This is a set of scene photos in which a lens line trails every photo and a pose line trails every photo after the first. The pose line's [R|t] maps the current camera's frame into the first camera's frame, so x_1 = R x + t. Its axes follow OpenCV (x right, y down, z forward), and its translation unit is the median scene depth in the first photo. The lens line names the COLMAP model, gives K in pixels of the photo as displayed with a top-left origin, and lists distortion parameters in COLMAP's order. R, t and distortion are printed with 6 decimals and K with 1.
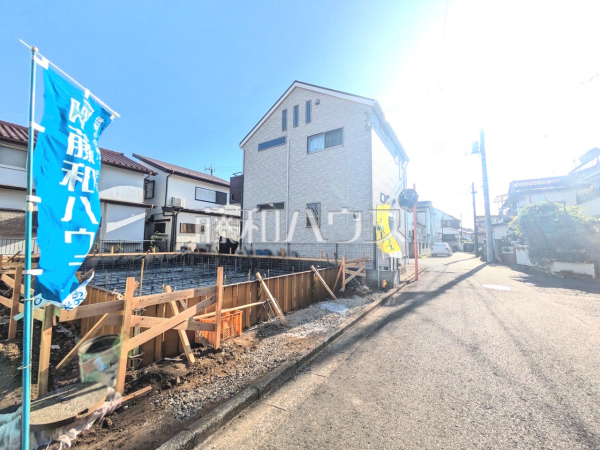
lens RADIAL K [[236.7, 0, 298.9], [0, 236.7, 222.4], [0, 0, 1]] dist [0.002078, 0.002196]
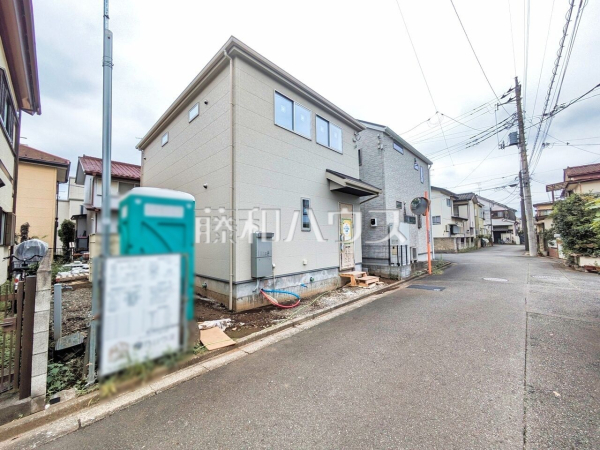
lens RADIAL K [[236.7, 0, 298.0], [0, 236.7, 223.5], [0, 0, 1]] dist [0.002078, 0.002196]
pose [[0.983934, -0.038736, -0.174281, 0.046516], [0.043125, 0.998839, 0.021463, -0.042141], [0.173248, -0.028634, 0.984462, -0.181905]]
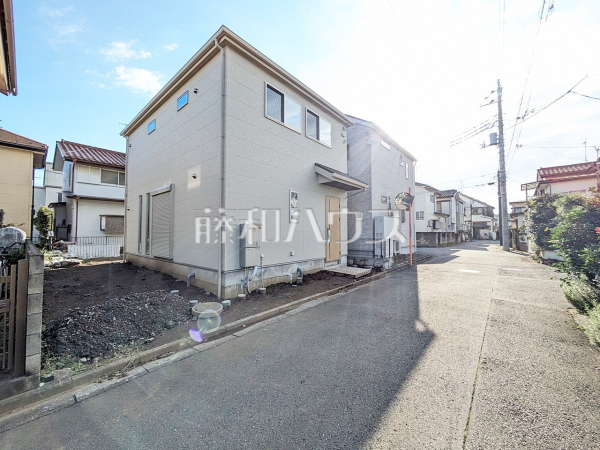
lens RADIAL K [[236.7, 0, 301.1], [0, 236.7, 223.9], [0, 0, 1]] dist [0.002078, 0.002196]
pose [[0.993011, -0.016883, -0.116810, 0.050486], [0.023418, 0.998223, 0.054802, -0.040274], [0.115677, -0.057155, 0.991641, -0.196120]]
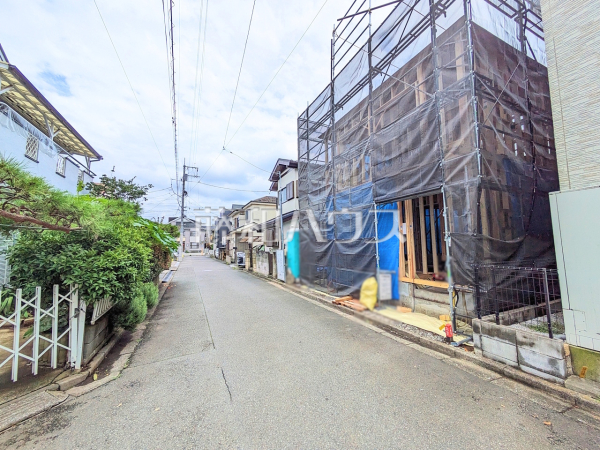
lens RADIAL K [[236.7, 0, 303.0], [0, 236.7, 227.4], [0, 0, 1]] dist [0.002078, 0.002196]
pose [[-0.505172, -0.073492, -0.859884, 0.534624], [0.084444, 0.987377, -0.133999, 0.024939], [0.858877, -0.140305, -0.492589, 0.500955]]
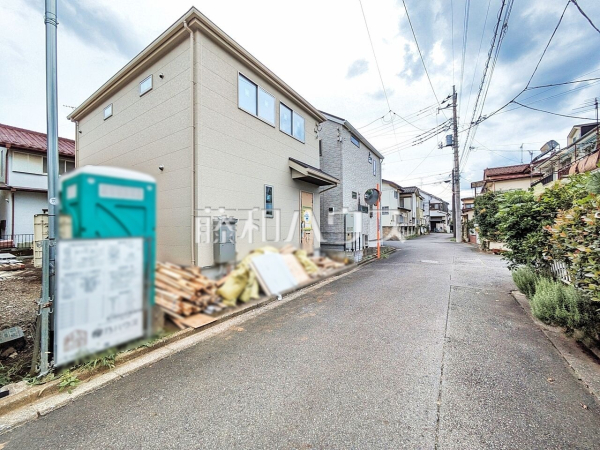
lens RADIAL K [[236.7, 0, 301.1], [0, 236.7, 224.1], [0, 0, 1]] dist [0.002078, 0.002196]
pose [[0.999712, -0.020864, 0.011875, 0.037925], [0.019865, 0.996693, 0.078795, -0.039920], [-0.013479, -0.078536, 0.996820, -0.199183]]
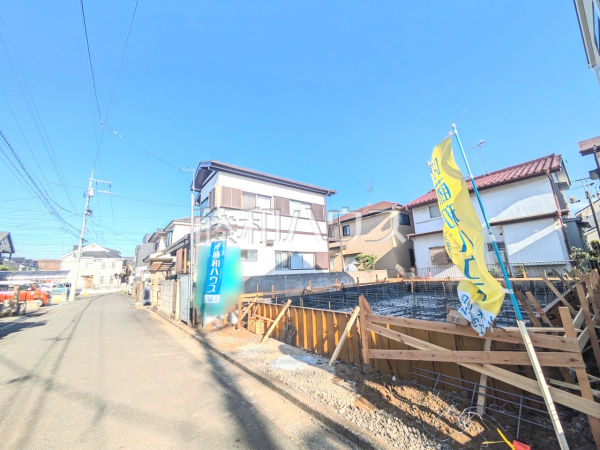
lens RADIAL K [[236.7, 0, 300.9], [0, 236.7, 225.5], [0, 0, 1]] dist [0.002078, 0.002196]
pose [[-0.314489, -0.189460, -0.930162, 0.323330], [0.128100, 0.962447, -0.239347, 0.044522], [0.940578, -0.194425, -0.278409, 0.459947]]
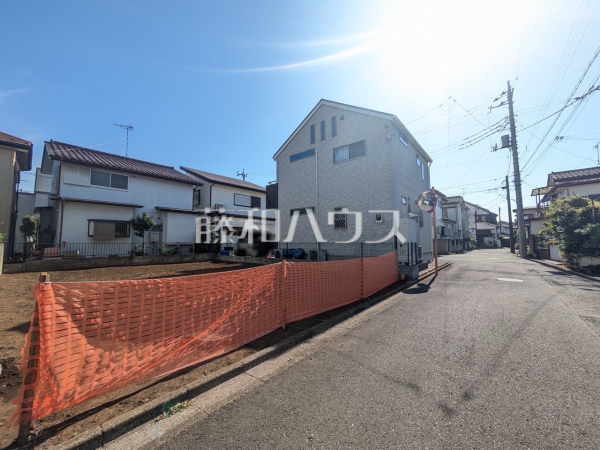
lens RADIAL K [[236.7, 0, 300.2], [0, 236.7, 223.6], [0, 0, 1]] dist [0.002078, 0.002196]
pose [[0.993904, -0.024778, -0.107427, -0.007726], [0.026315, 0.999570, 0.012906, -0.016610], [0.107061, -0.015655, 0.994129, -0.111996]]
